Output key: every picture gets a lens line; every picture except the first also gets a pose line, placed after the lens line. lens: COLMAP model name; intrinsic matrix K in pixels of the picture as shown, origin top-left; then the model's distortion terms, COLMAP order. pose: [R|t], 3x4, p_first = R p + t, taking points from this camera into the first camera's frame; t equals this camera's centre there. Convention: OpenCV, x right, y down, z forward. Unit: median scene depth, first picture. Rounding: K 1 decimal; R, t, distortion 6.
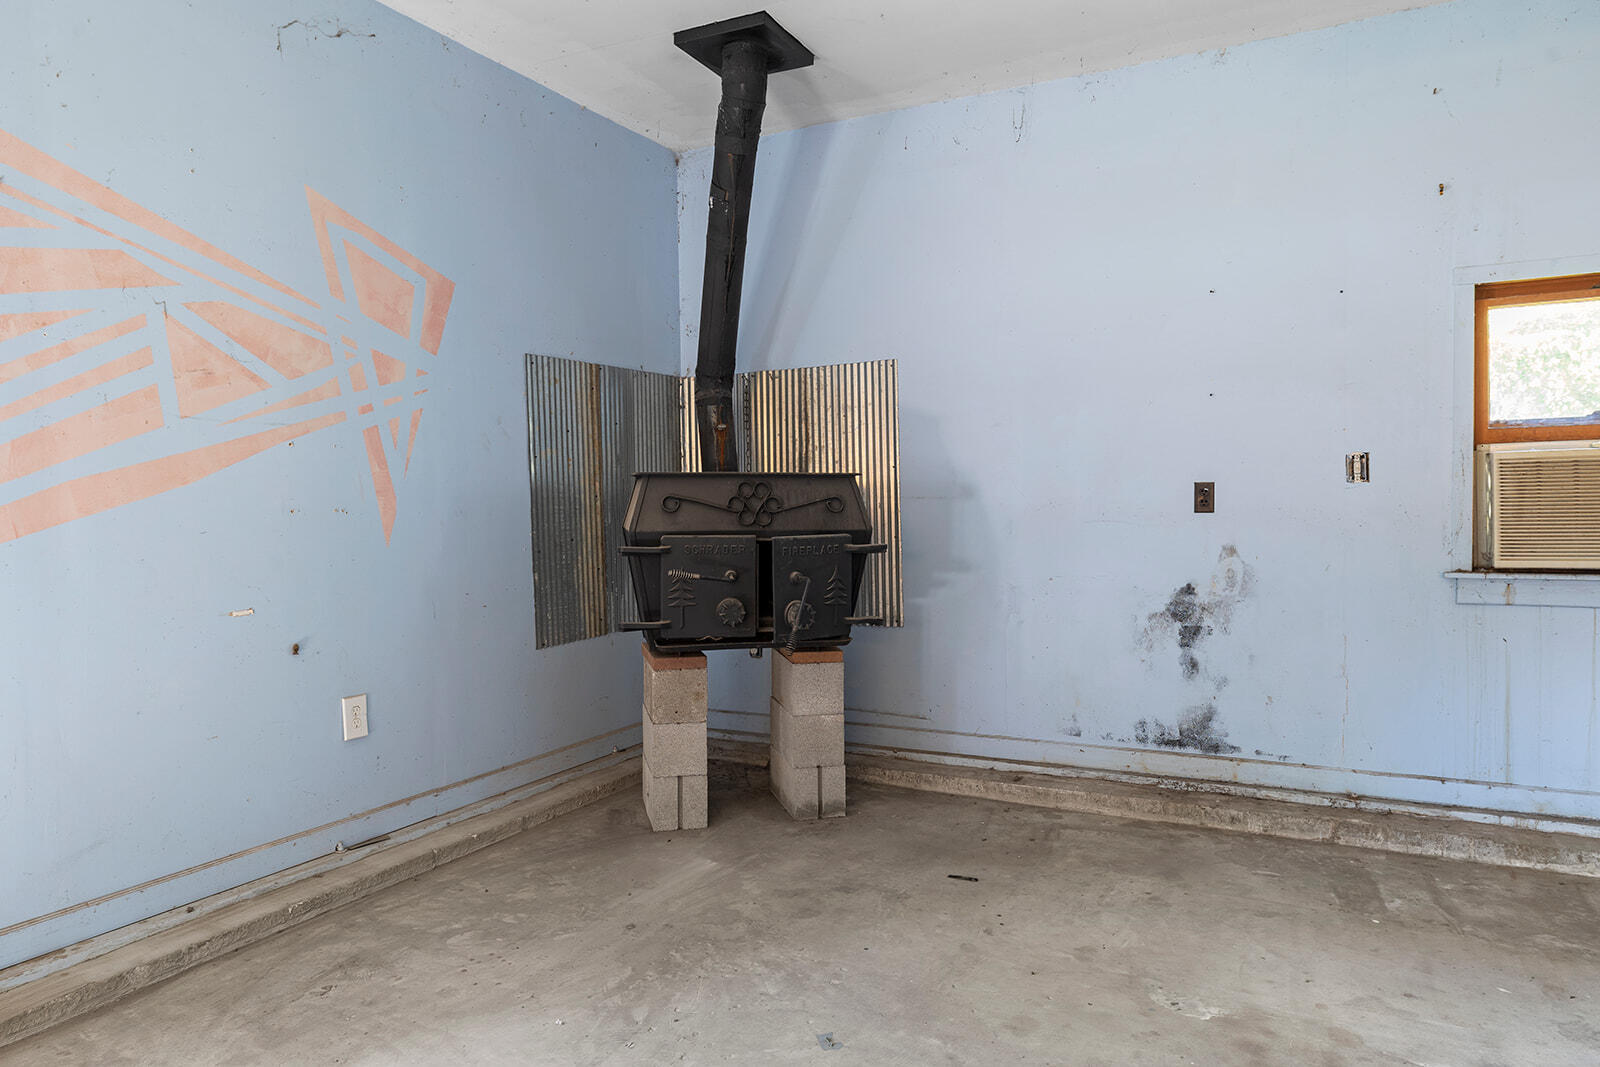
lens RADIAL K [[1036.5, 0, 795.6], [0, 1036.5, 531.5], [0, 0, 1]] dist [-0.002918, 0.002508]
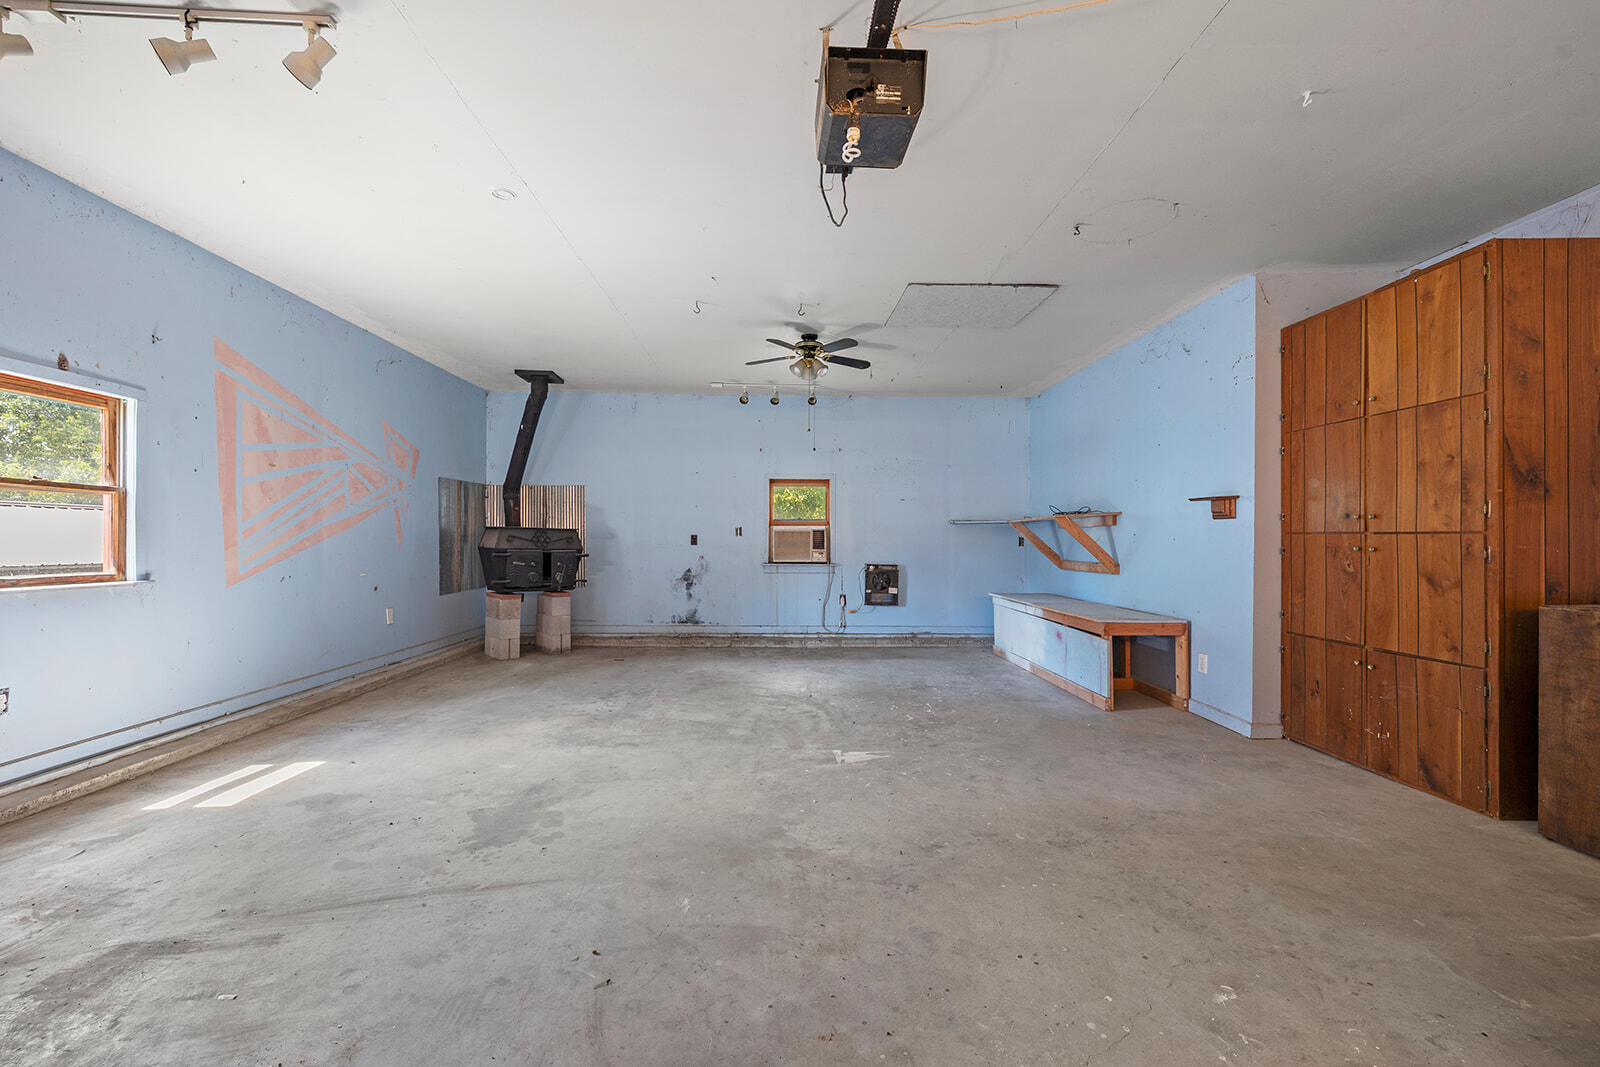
lens RADIAL K [[682.0, 0, 797.8], [0, 682.0, 537.8], [0, 0, 1]] dist [-0.002917, 0.000173]
pose [[0.872453, 0.021040, 0.488245, -0.323288], [-0.003695, 0.999328, -0.036461, 0.033477], [-0.488685, 0.030006, 0.871944, -0.909522]]
